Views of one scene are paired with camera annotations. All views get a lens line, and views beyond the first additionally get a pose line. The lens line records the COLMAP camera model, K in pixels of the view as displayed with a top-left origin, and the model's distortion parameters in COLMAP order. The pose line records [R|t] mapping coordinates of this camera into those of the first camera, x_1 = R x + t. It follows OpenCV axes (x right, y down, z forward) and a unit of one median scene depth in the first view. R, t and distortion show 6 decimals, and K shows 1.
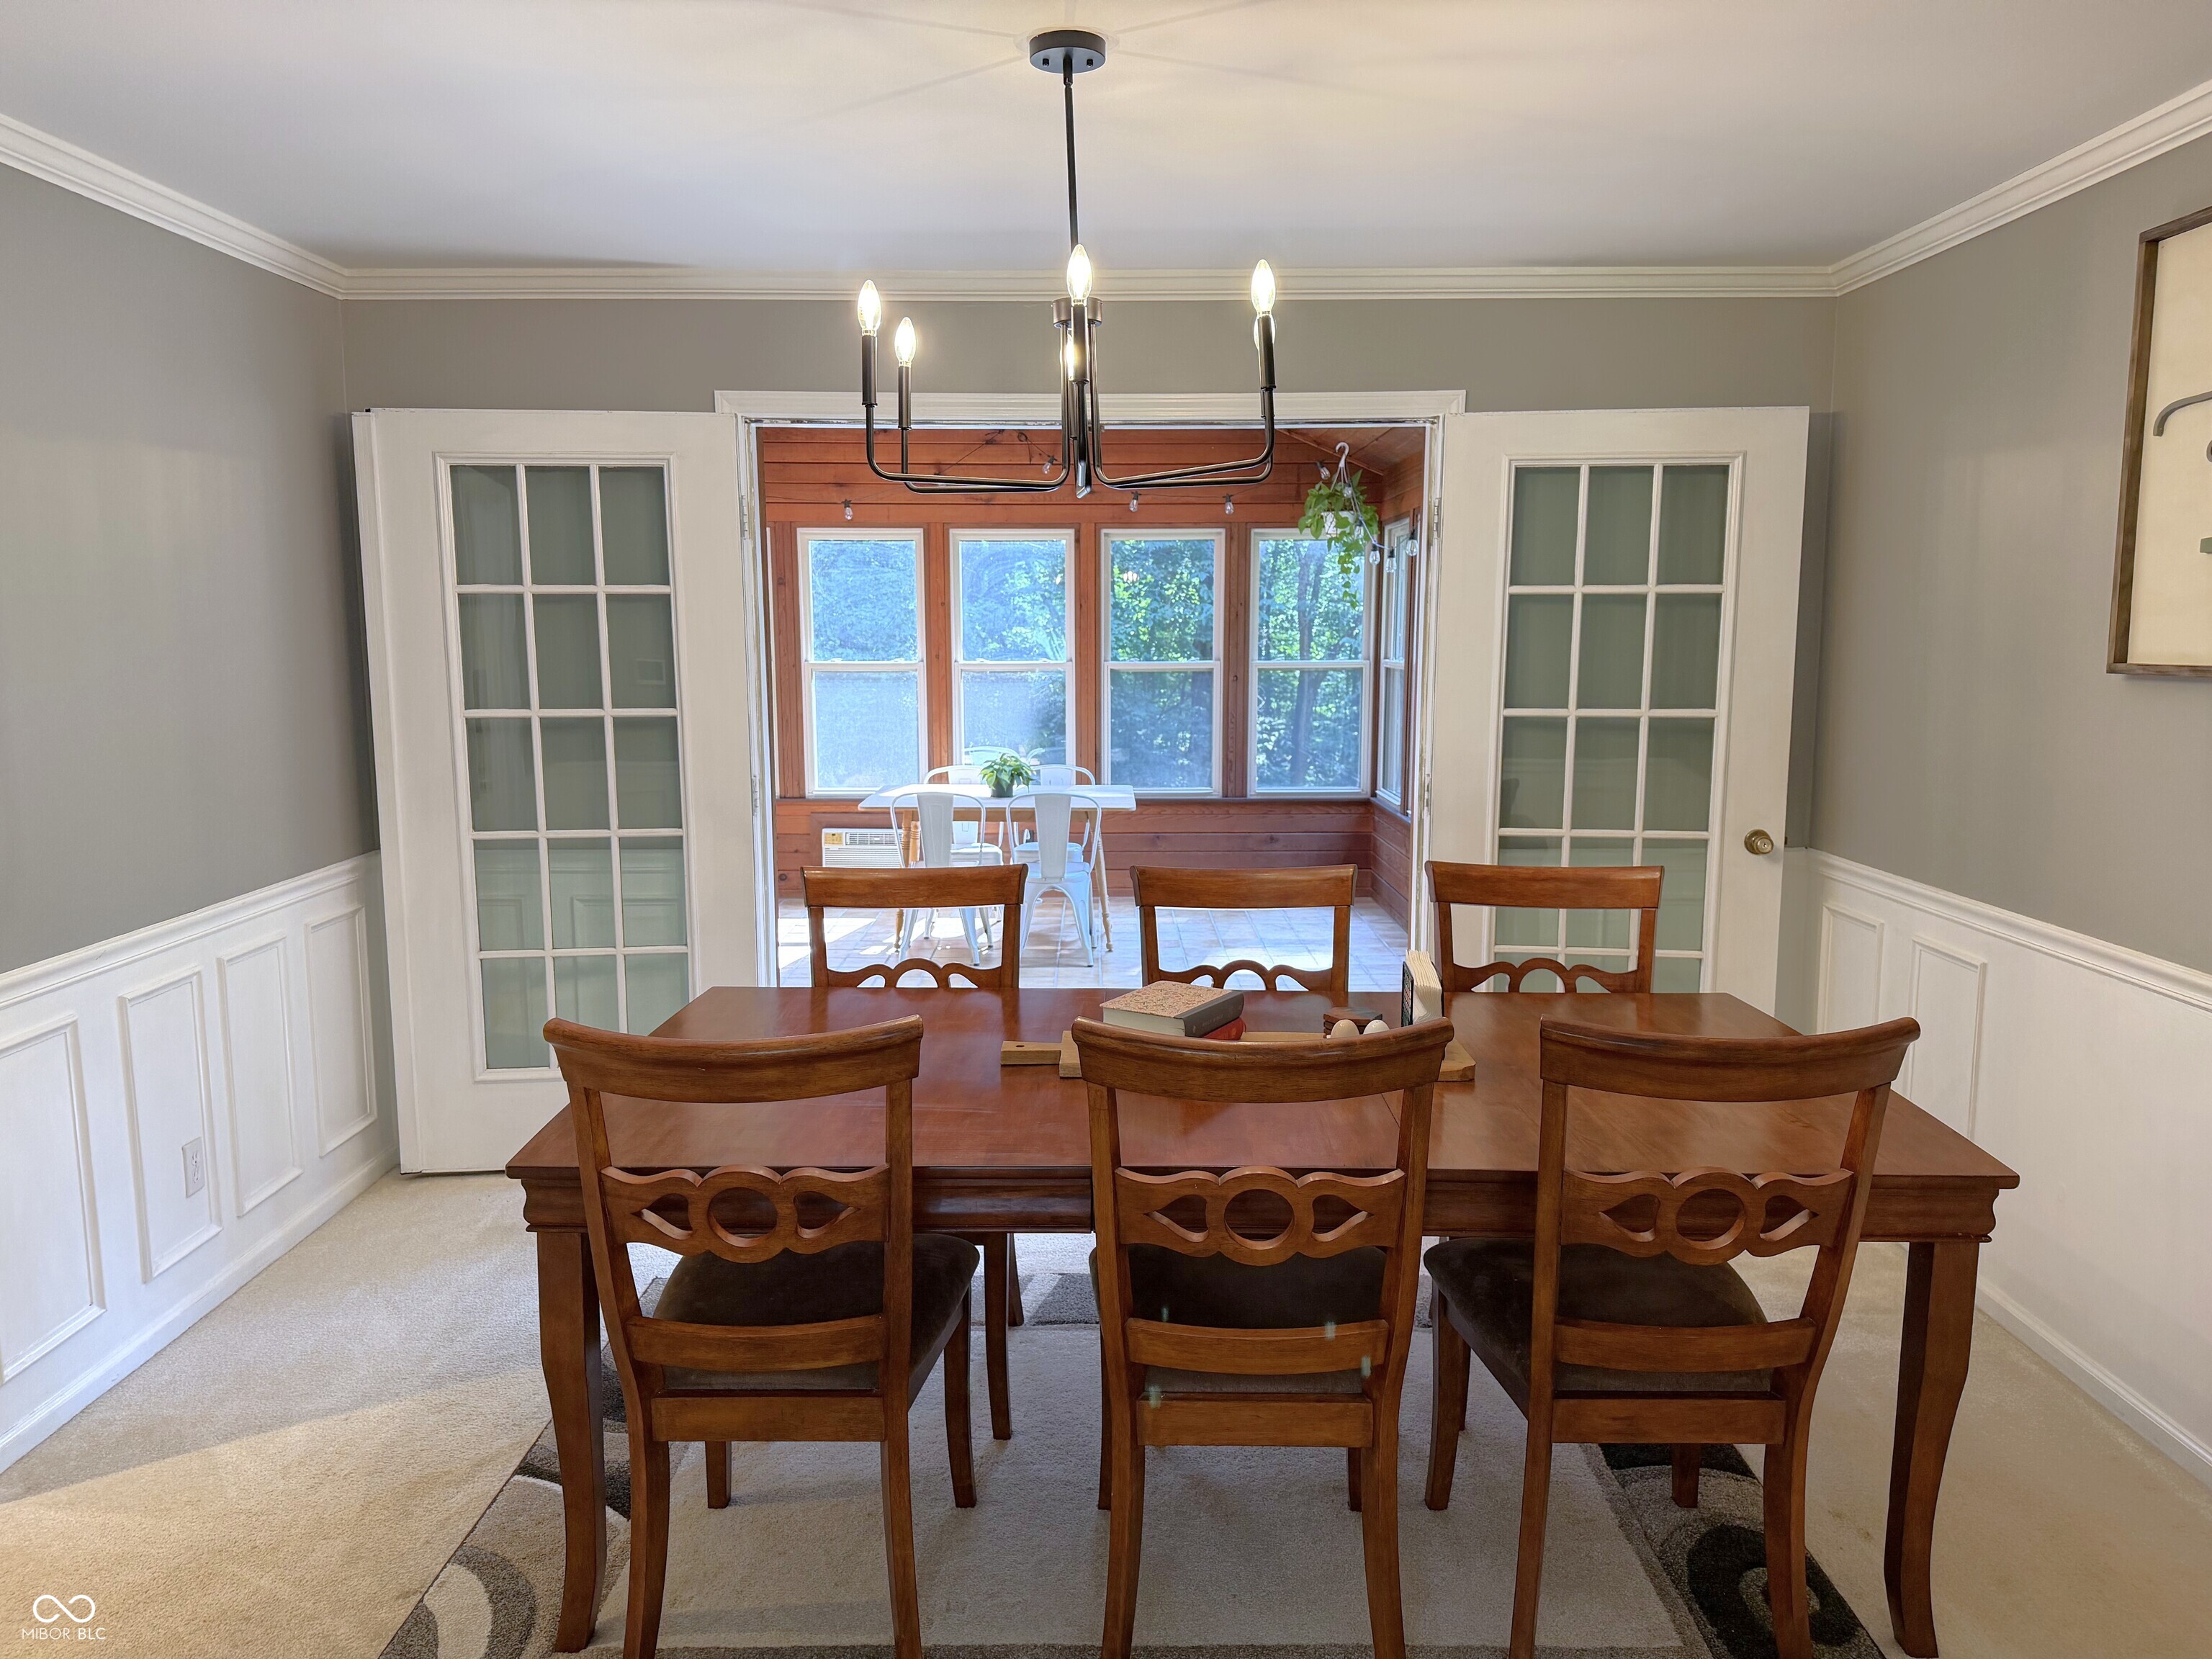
lens RADIAL K [[1552.9, 0, 1107.0], [0, 1552.9, 835.0], [0, 0, 1]] dist [0.077804, -0.114099]
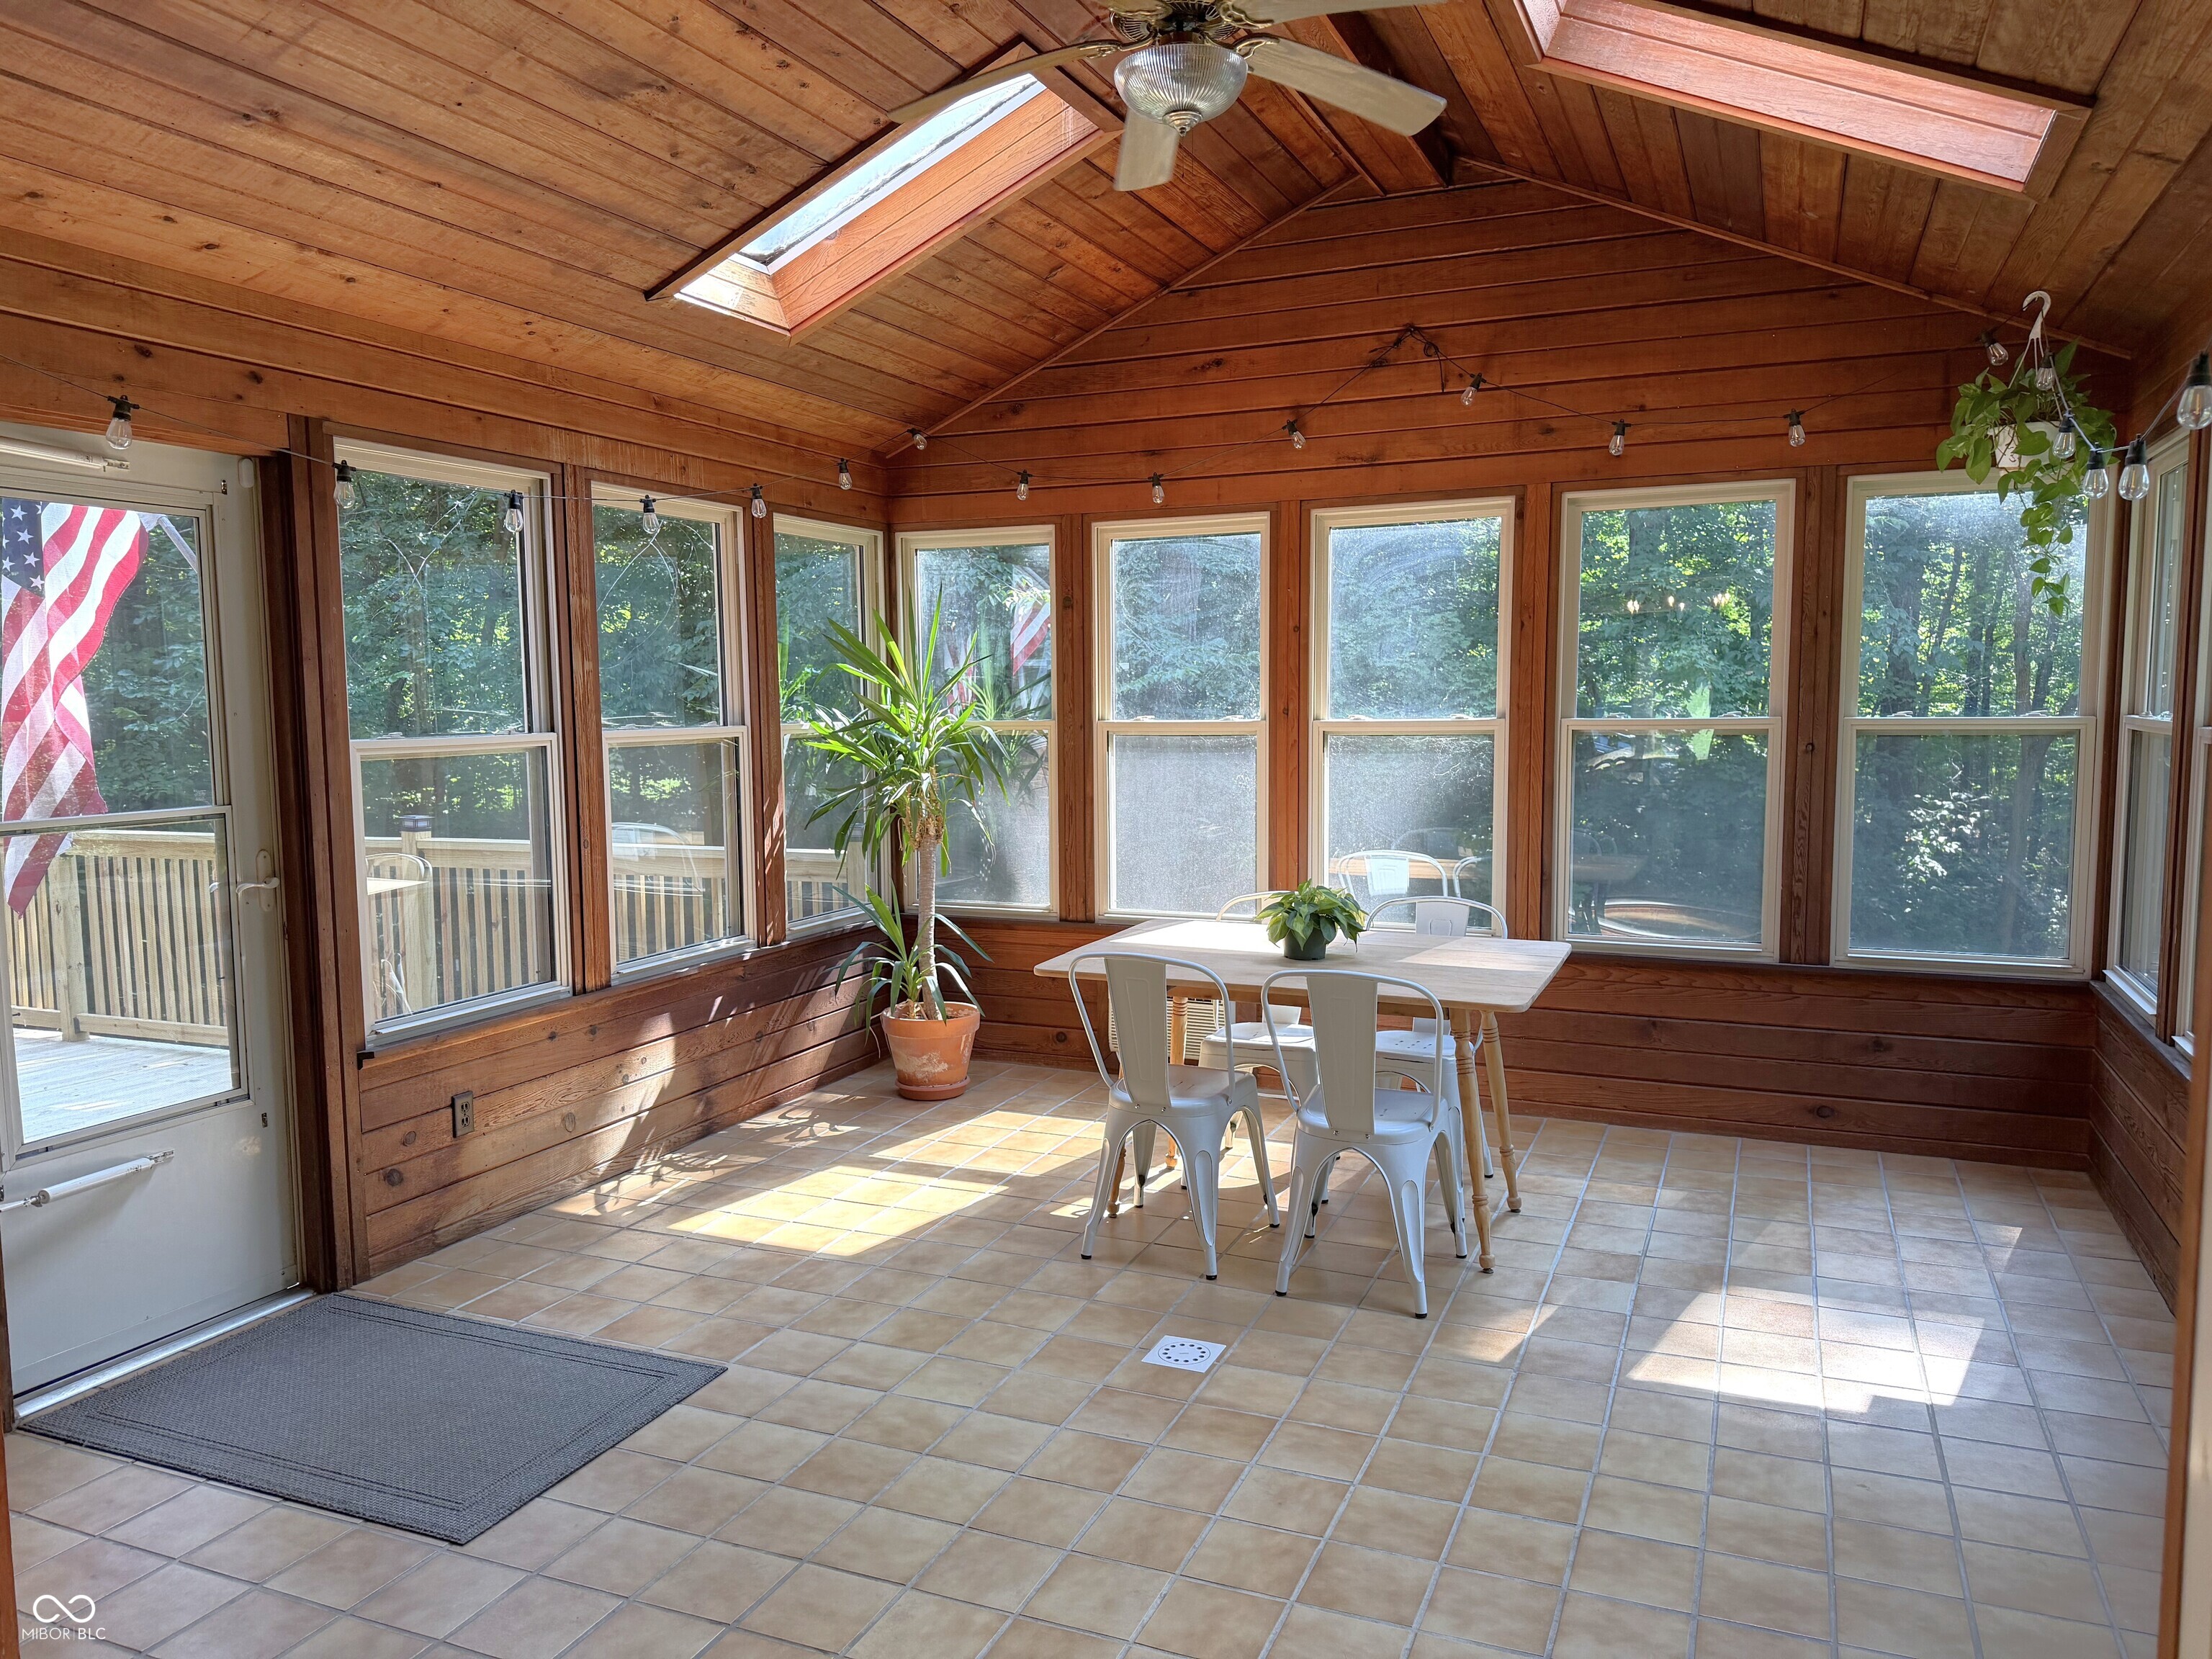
lens RADIAL K [[1552.9, 0, 1107.0], [0, 1552.9, 835.0], [0, 0, 1]] dist [0.077804, -0.114099]
pose [[0.916910, 0.028141, -0.398101, 0.077518], [-0.043086, 0.998661, -0.028643, -0.044020], [0.396762, 0.043416, 0.916894, 0.397208]]
